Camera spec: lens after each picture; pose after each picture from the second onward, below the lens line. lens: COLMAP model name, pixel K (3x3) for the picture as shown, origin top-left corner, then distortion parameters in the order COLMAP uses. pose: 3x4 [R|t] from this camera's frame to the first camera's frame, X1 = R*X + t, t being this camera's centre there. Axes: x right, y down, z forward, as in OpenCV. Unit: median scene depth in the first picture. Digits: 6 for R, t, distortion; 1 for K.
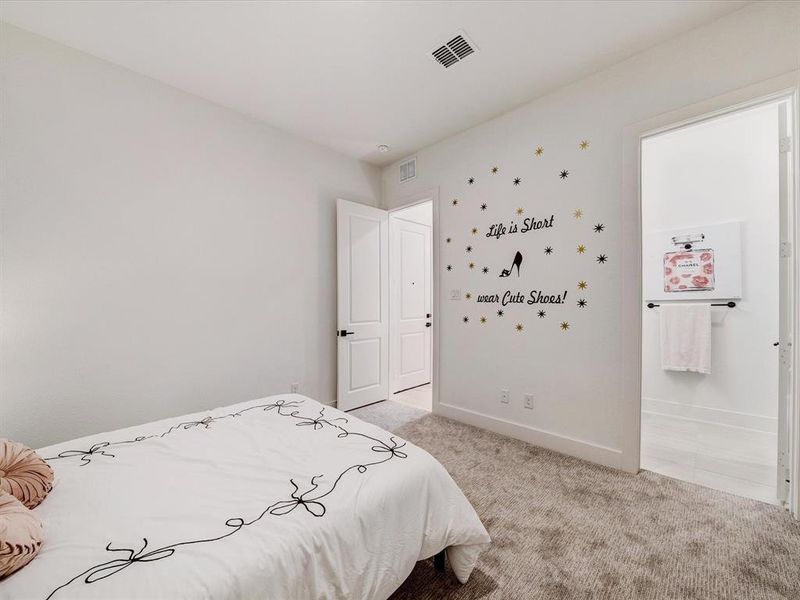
lens RADIAL K [[314.8, 0, 400.3], [0, 314.8, 304.6], [0, 0, 1]] dist [-0.007152, 0.000059]
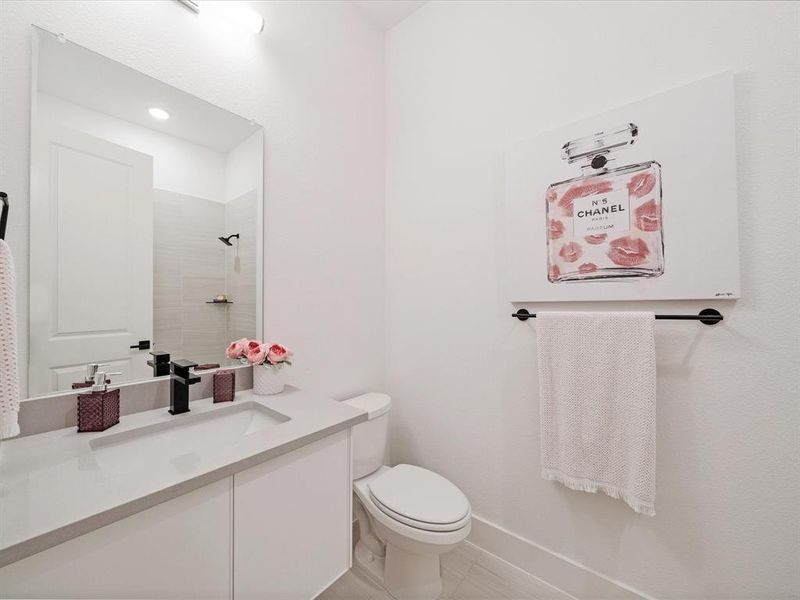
lens RADIAL K [[314.8, 0, 399.3], [0, 314.8, 300.3], [0, 0, 1]] dist [-0.007152, 0.000059]
pose [[0.995642, 0.007098, 0.092989, 0.649668], [-0.005598, 0.999850, -0.016380, -0.009562], [-0.093092, 0.015788, 0.995532, 0.651313]]
